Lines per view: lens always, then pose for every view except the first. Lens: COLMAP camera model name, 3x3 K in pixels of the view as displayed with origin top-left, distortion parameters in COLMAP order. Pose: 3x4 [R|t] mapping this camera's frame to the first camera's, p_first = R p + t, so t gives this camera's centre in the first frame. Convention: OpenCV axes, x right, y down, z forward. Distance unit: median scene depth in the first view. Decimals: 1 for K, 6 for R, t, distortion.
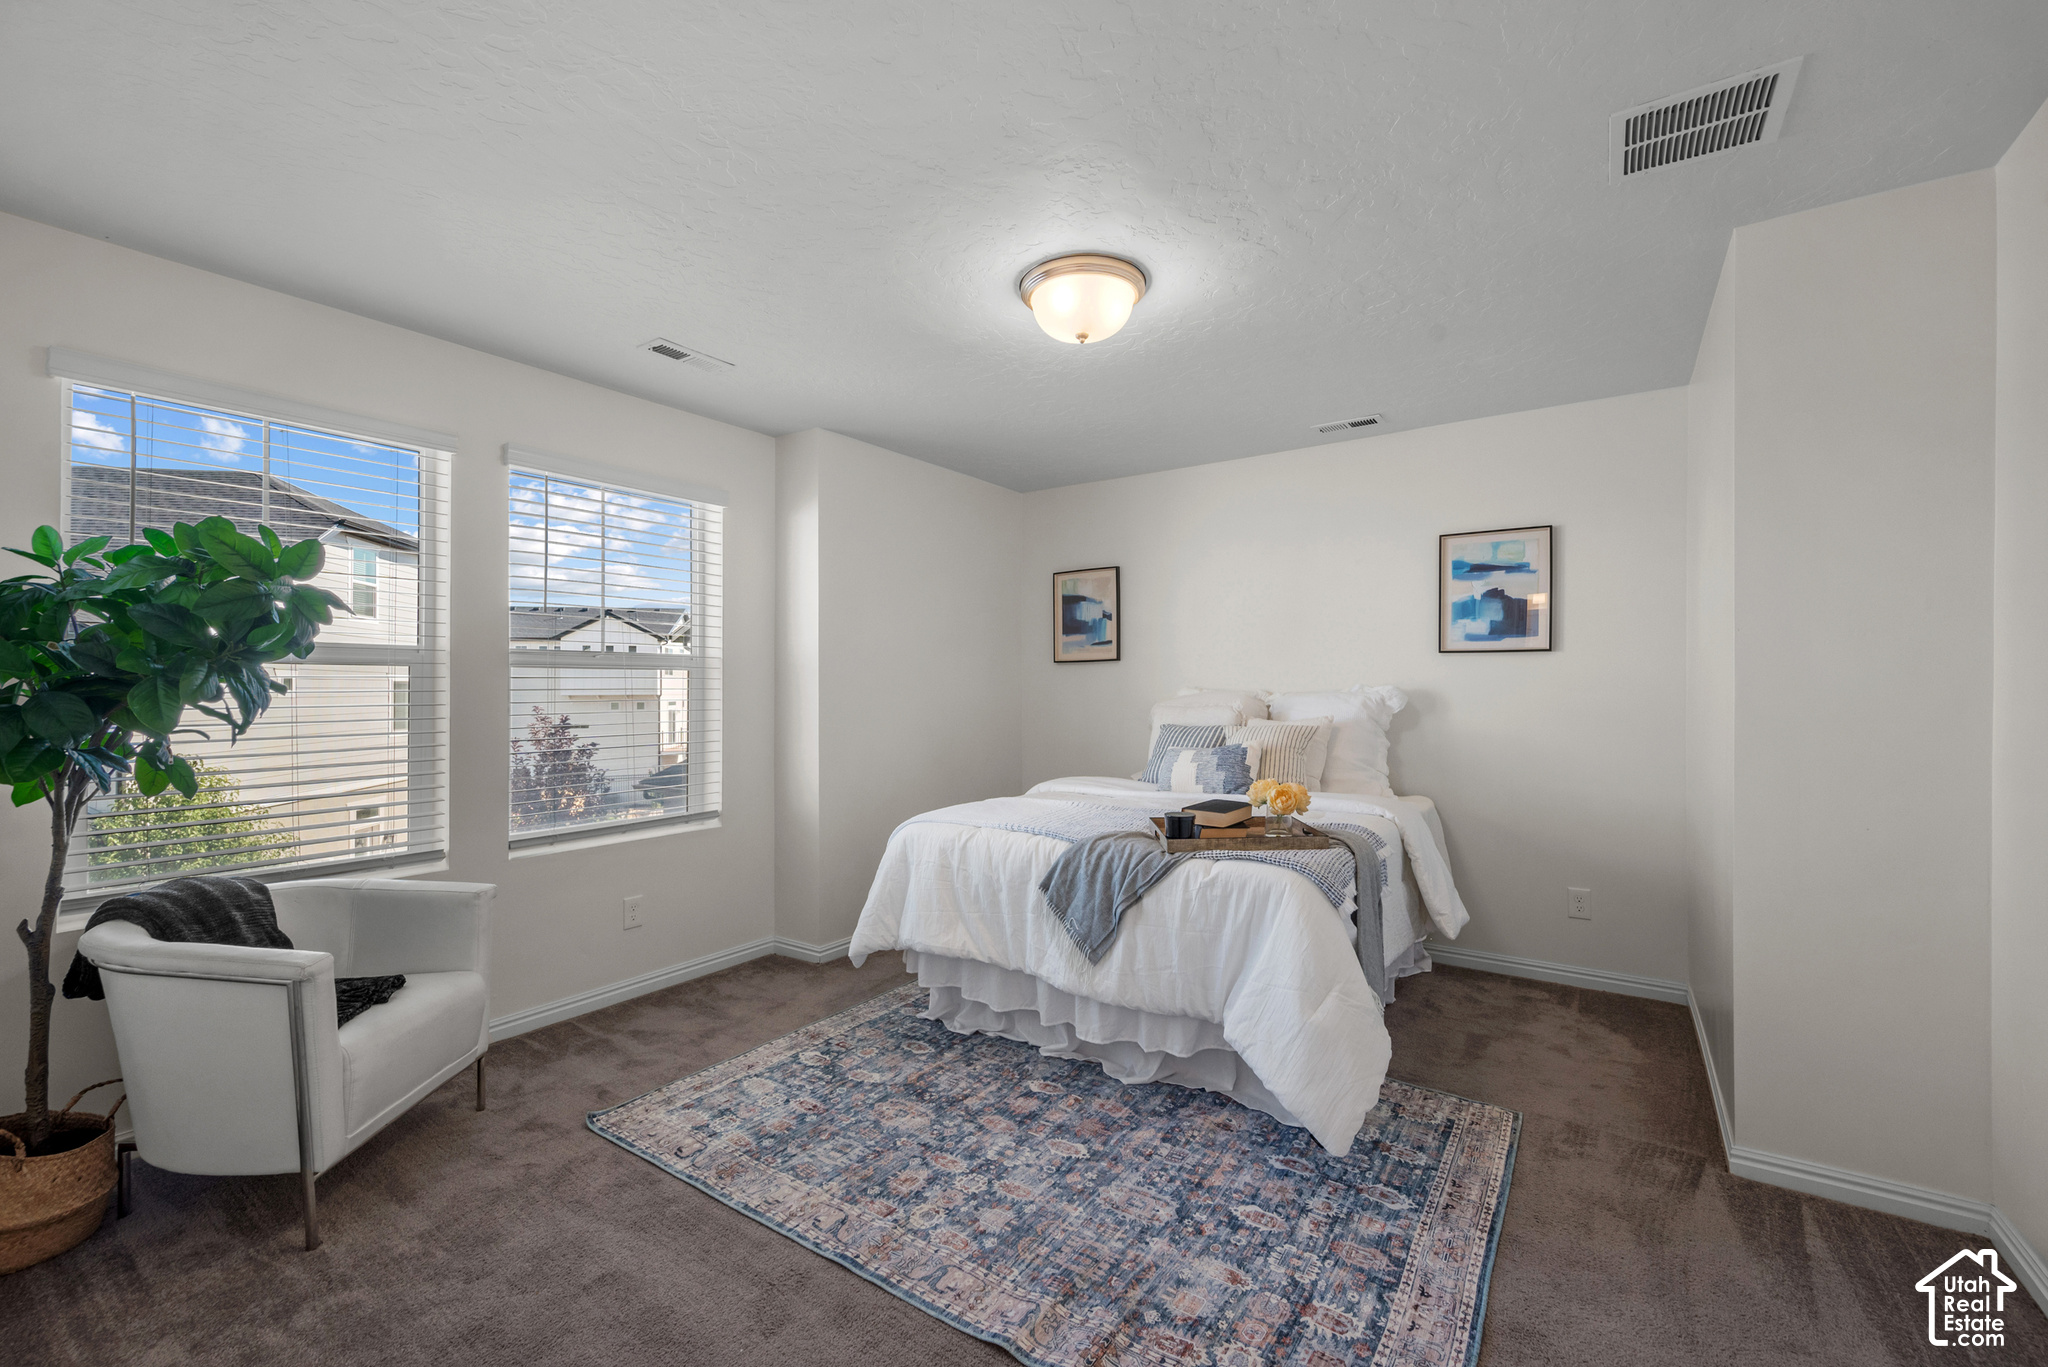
lens RADIAL K [[866.5, 0, 1023.2], [0, 866.5, 682.5], [0, 0, 1]] dist [0.003102, -0.000270]
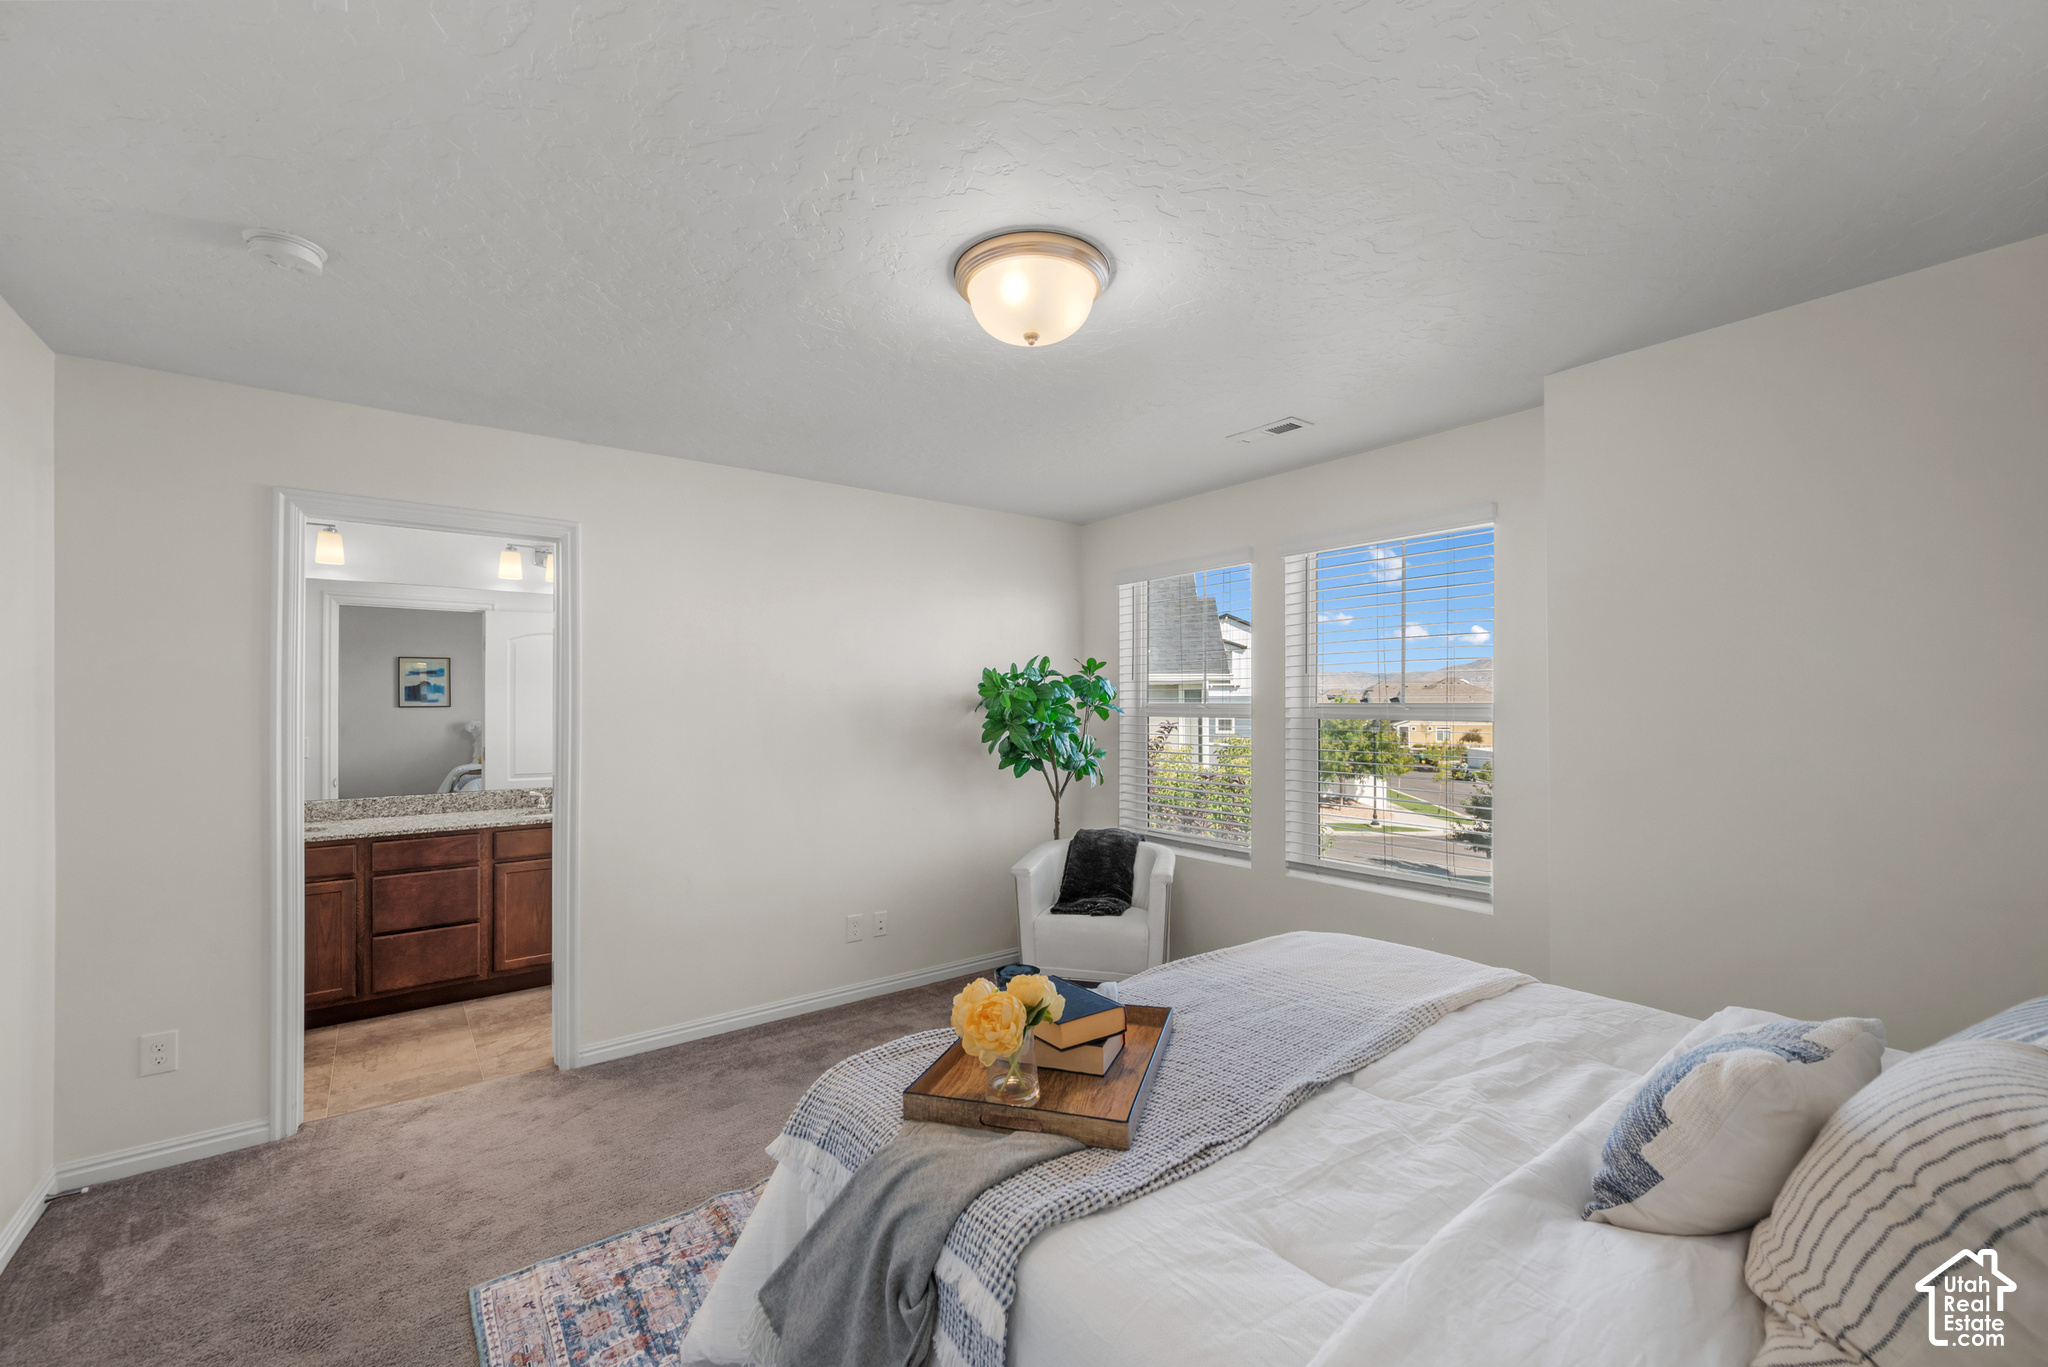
lens RADIAL K [[866.5, 0, 1024.7], [0, 866.5, 687.2], [0, 0, 1]] dist [0.003102, -0.000270]
pose [[-0.325106, -0.003135, -0.945672, 1.231873], [-0.000048, 0.999995, -0.003299, -0.106967], [0.945678, -0.001027, -0.325104, 1.845480]]
